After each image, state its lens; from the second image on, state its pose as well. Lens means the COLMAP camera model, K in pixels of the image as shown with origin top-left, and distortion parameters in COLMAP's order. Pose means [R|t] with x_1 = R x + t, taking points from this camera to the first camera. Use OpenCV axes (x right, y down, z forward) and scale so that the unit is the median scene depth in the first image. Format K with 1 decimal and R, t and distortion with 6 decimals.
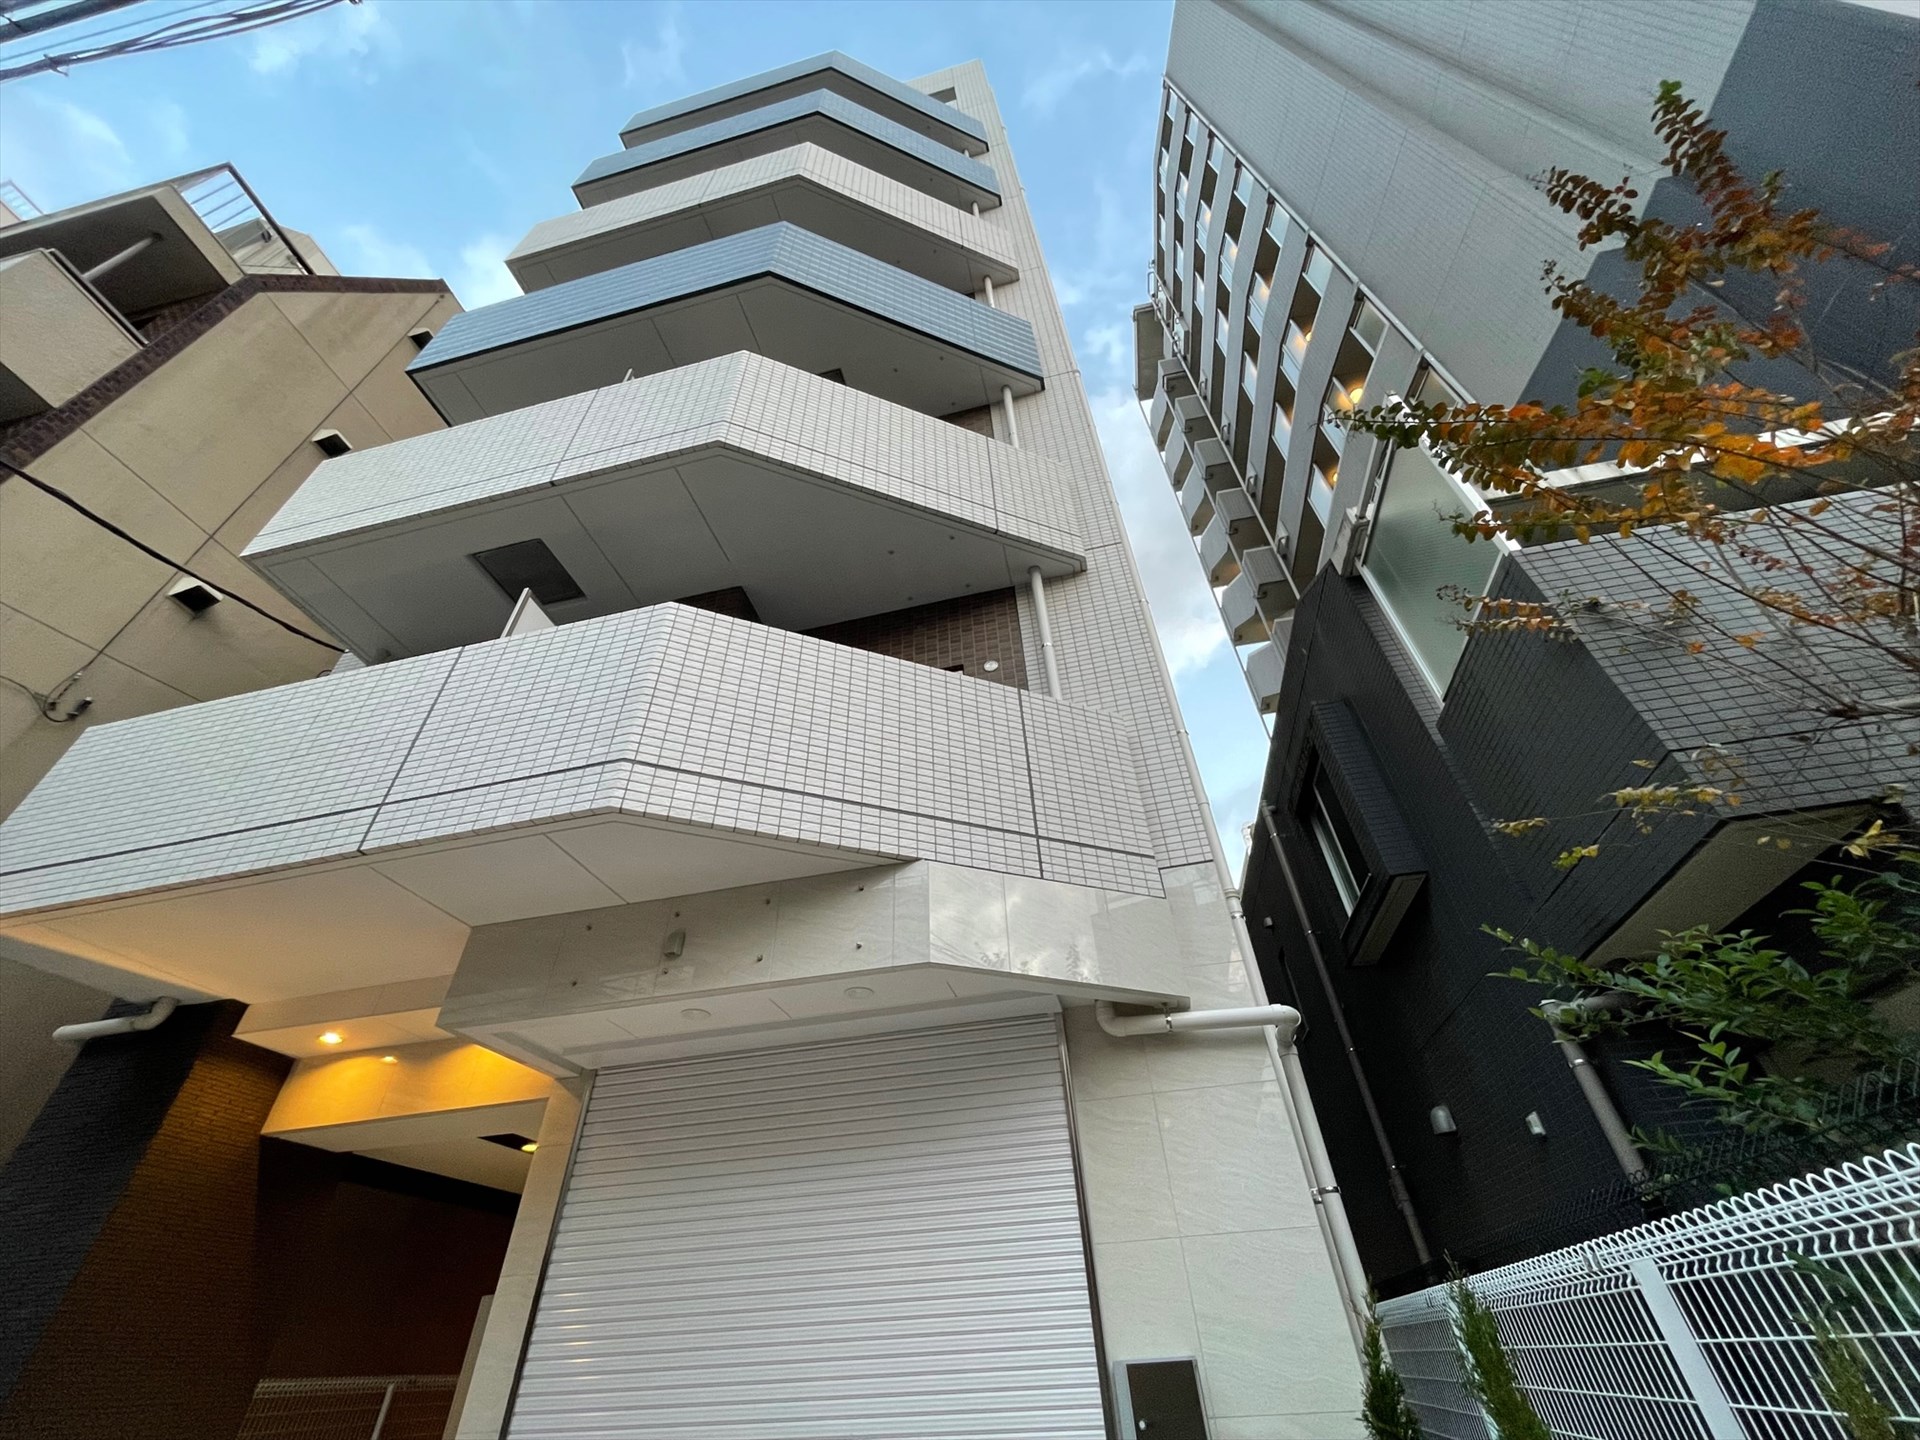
lens RADIAL K [[765.8, 0, 960.0], [0, 765.8, 720.0], [0, 0, 1]] dist [-0.001449, -0.000379]
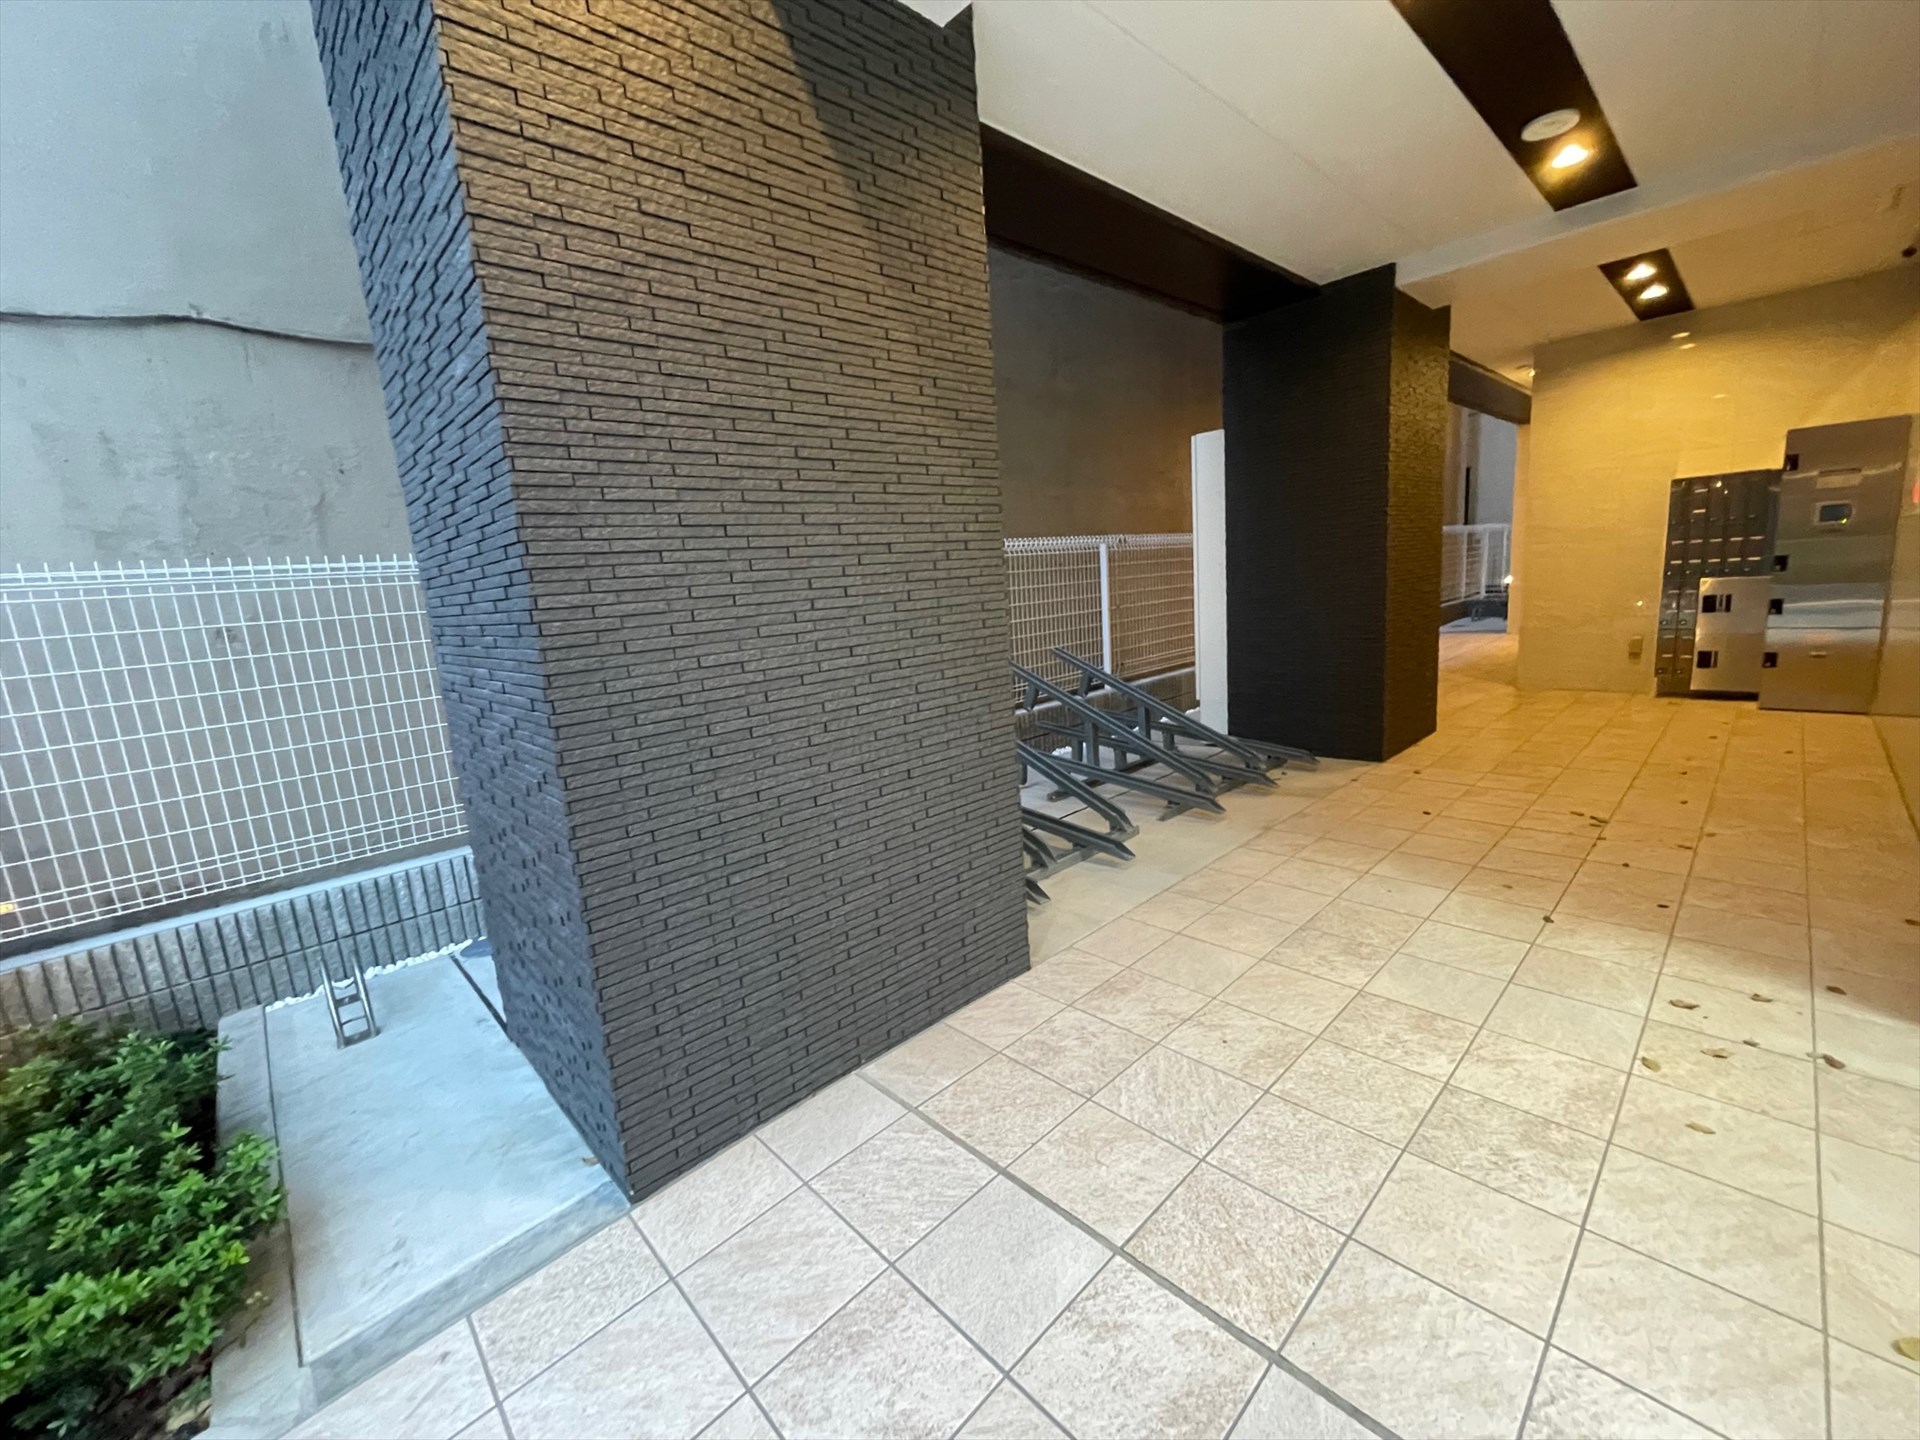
lens RADIAL K [[768.8, 0, 960.0], [0, 768.8, 720.0], [0, 0, 1]] dist [-0.000819, -0.000035]
pose [[0.835744, 0.081431, -0.543049, -0.636193], [0.381734, 0.624737, 0.681163, 0.583995], [0.394730, -0.776577, 0.491035, 0.621094]]
